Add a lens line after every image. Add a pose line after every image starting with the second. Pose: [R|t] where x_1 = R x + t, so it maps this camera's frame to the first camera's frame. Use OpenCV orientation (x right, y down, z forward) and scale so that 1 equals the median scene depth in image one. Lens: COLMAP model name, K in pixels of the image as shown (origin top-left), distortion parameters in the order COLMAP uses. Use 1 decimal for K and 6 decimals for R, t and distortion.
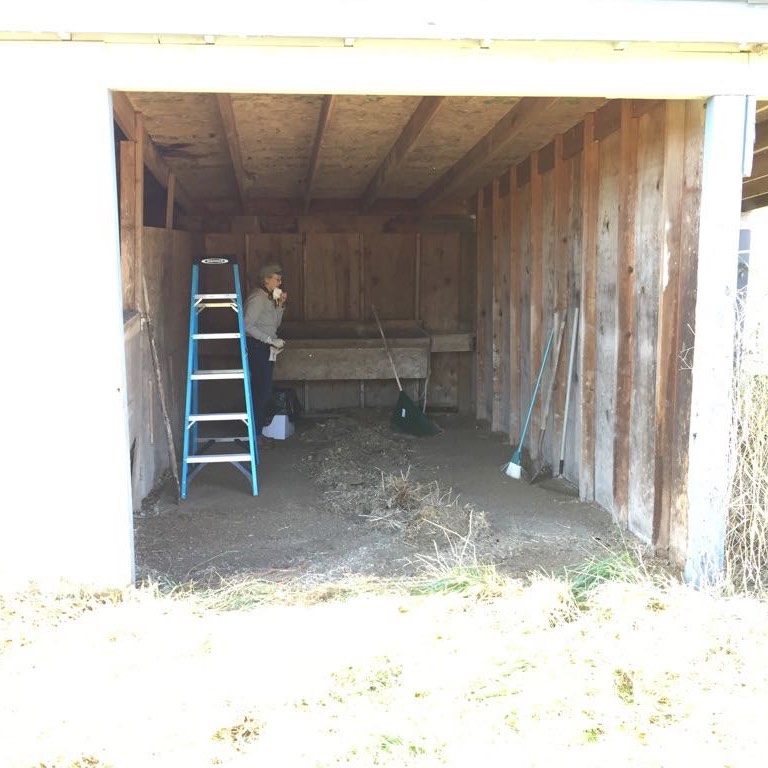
lens RADIAL K [[970.2, 0, 371.4], [0, 970.2, 384.0], [0, 0, 1]] dist [0.014106, -0.022811]
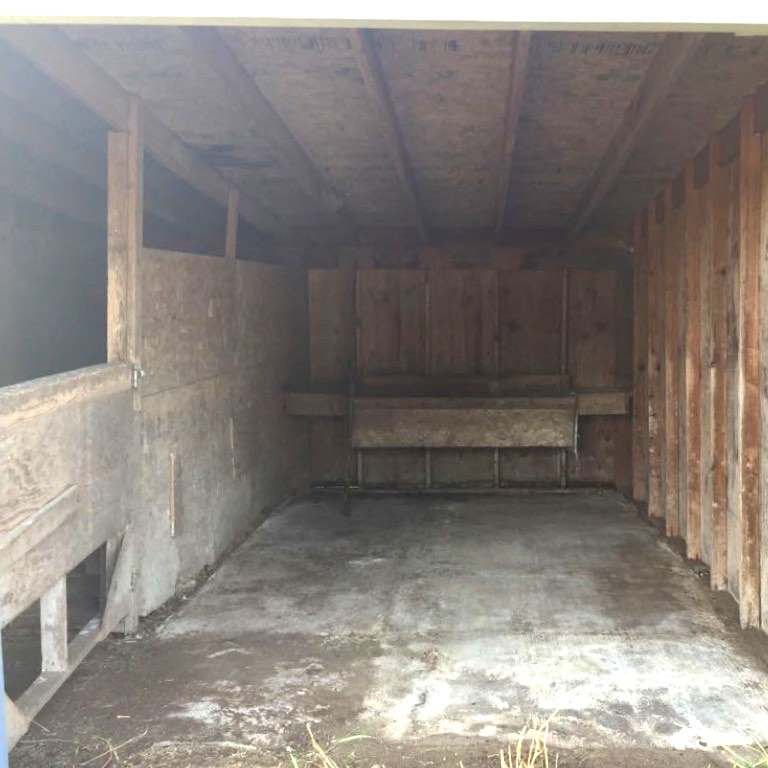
lens RADIAL K [[1354.7, 0, 384.0], [0, 1354.7, 384.0], [0, 0, 1]] dist [-0.004413, 0.247668]
pose [[0.999203, 0.008796, -0.038942, -0.048550], [-0.011104, 0.998169, -0.059463, 0.009079], [0.038348, 0.059848, 0.997471, -0.116958]]
